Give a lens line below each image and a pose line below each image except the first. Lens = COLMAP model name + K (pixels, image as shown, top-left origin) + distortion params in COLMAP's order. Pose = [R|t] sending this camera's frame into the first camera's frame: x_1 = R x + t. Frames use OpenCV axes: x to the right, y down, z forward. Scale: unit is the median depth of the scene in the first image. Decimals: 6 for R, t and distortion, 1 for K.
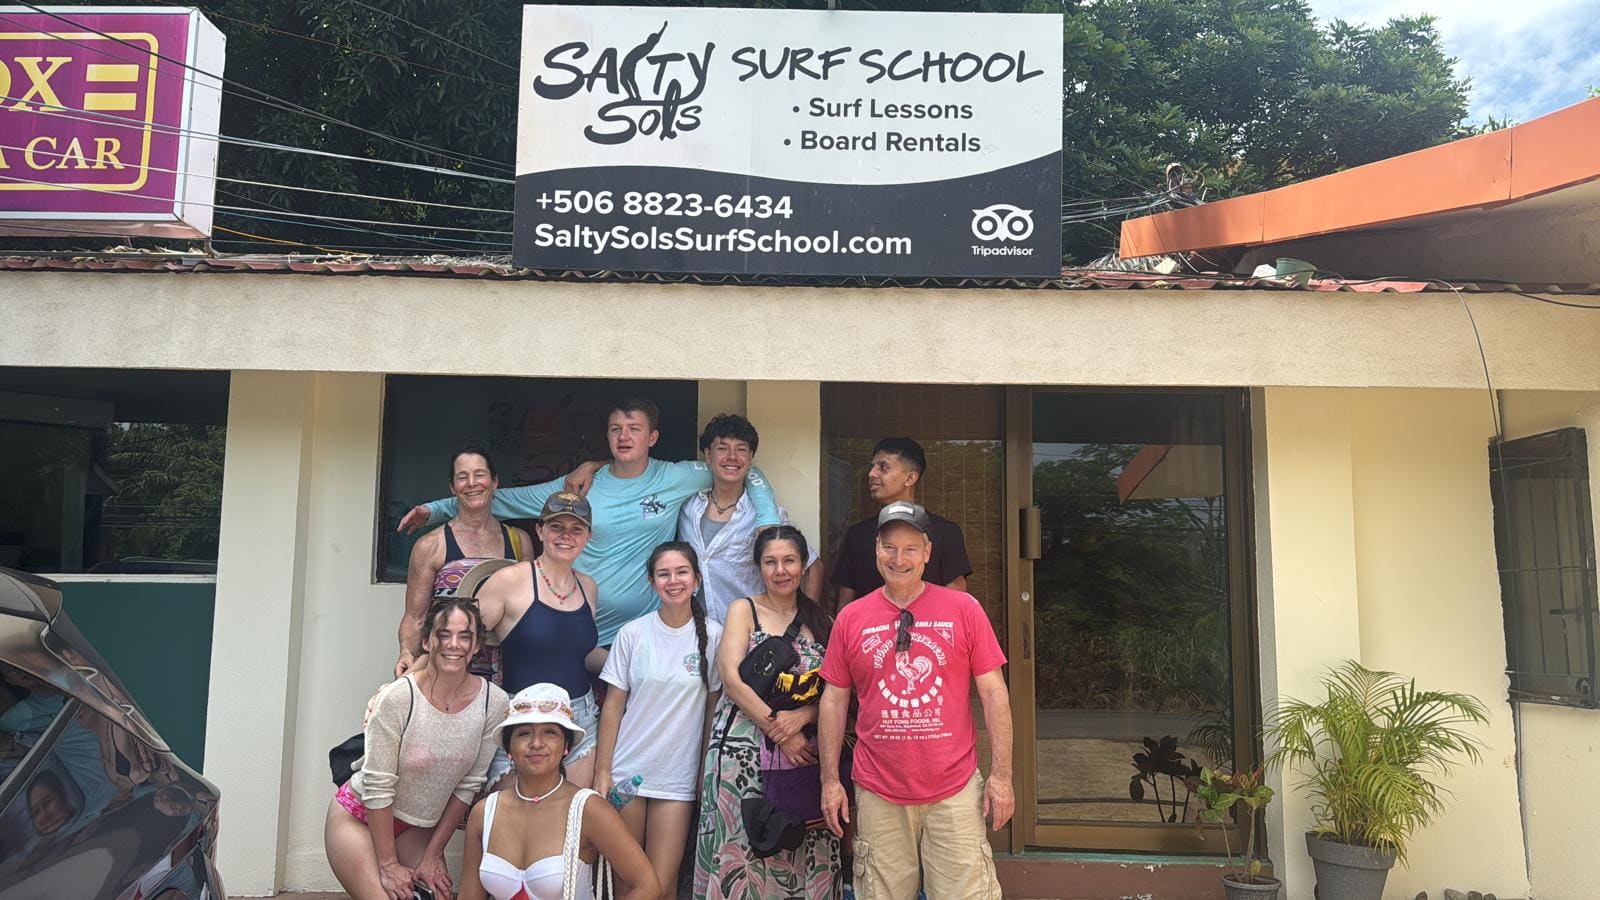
lens RADIAL K [[1213.4, 0, 803.2], [0, 1213.4, 453.5], [0, 0, 1]] dist [0.000300, -0.006336]
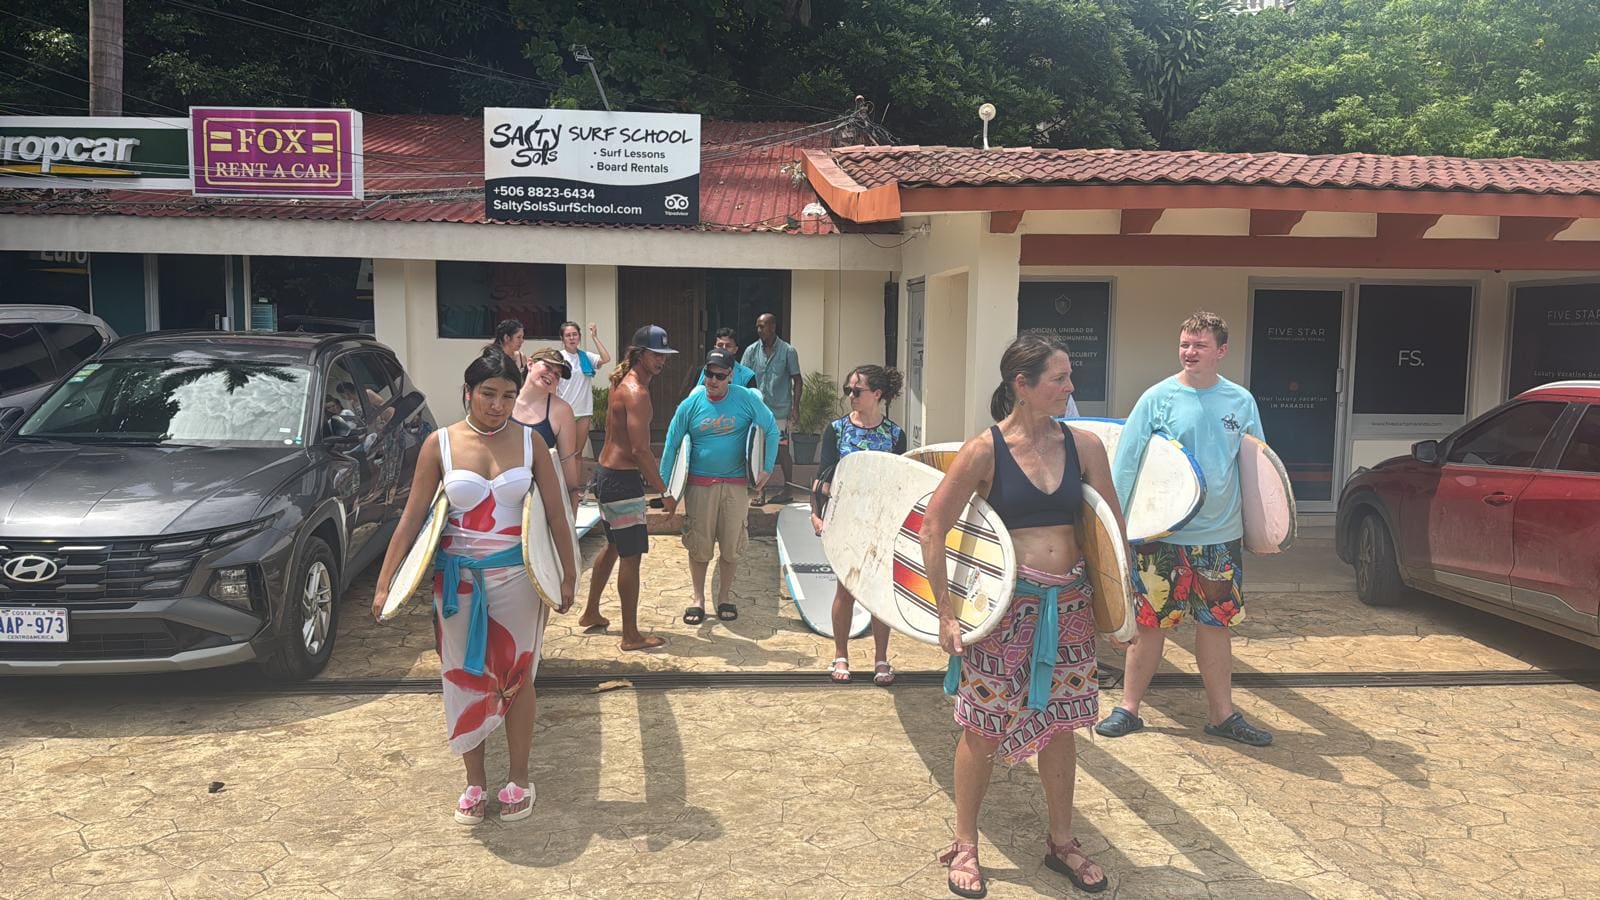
lens RADIAL K [[1213.4, 0, 801.7], [0, 1213.4, 449.7], [0, 0, 1]] dist [0.000300, -0.006336]
pose [[0.999348, 0.013701, -0.033392, 0.509216], [-0.005112, 0.969554, 0.244825, -0.305983], [0.035729, -0.244495, 0.968992, -1.543681]]
